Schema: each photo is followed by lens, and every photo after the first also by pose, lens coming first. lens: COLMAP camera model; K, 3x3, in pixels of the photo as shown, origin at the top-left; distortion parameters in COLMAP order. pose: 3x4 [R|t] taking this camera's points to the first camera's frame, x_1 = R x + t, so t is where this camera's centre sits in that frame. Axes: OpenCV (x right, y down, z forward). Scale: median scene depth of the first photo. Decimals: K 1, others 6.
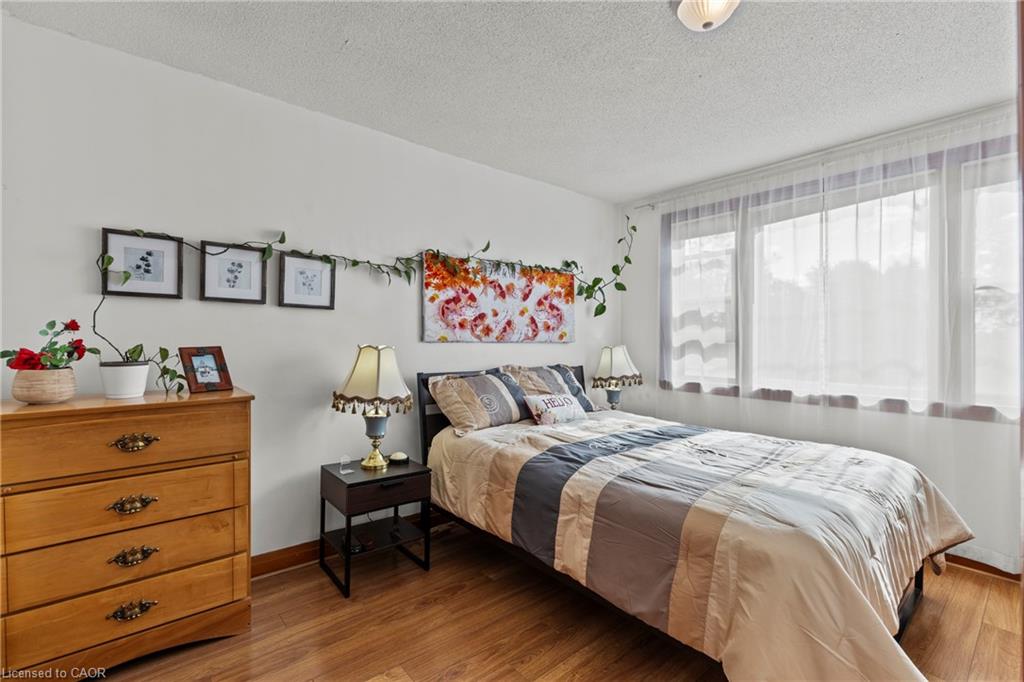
lens RADIAL K [[455.7, 0, 502.7], [0, 455.7, 338.1], [0, 0, 1]] dist [0.007428, 0.000198]
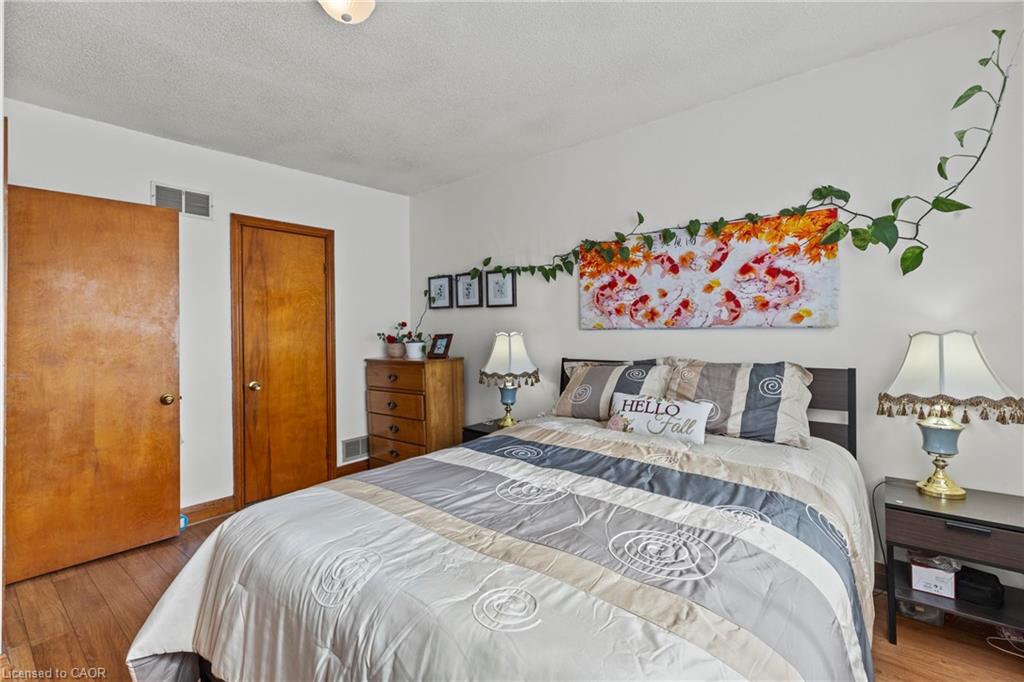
lens RADIAL K [[455.7, 0, 502.7], [0, 455.7, 338.1], [0, 0, 1]] dist [0.007428, 0.000198]
pose [[0.185886, 0.018915, -0.982389, 0.771334], [0.027909, 0.999310, 0.024521, -0.002253], [0.982175, -0.031976, 0.185230, 0.577069]]
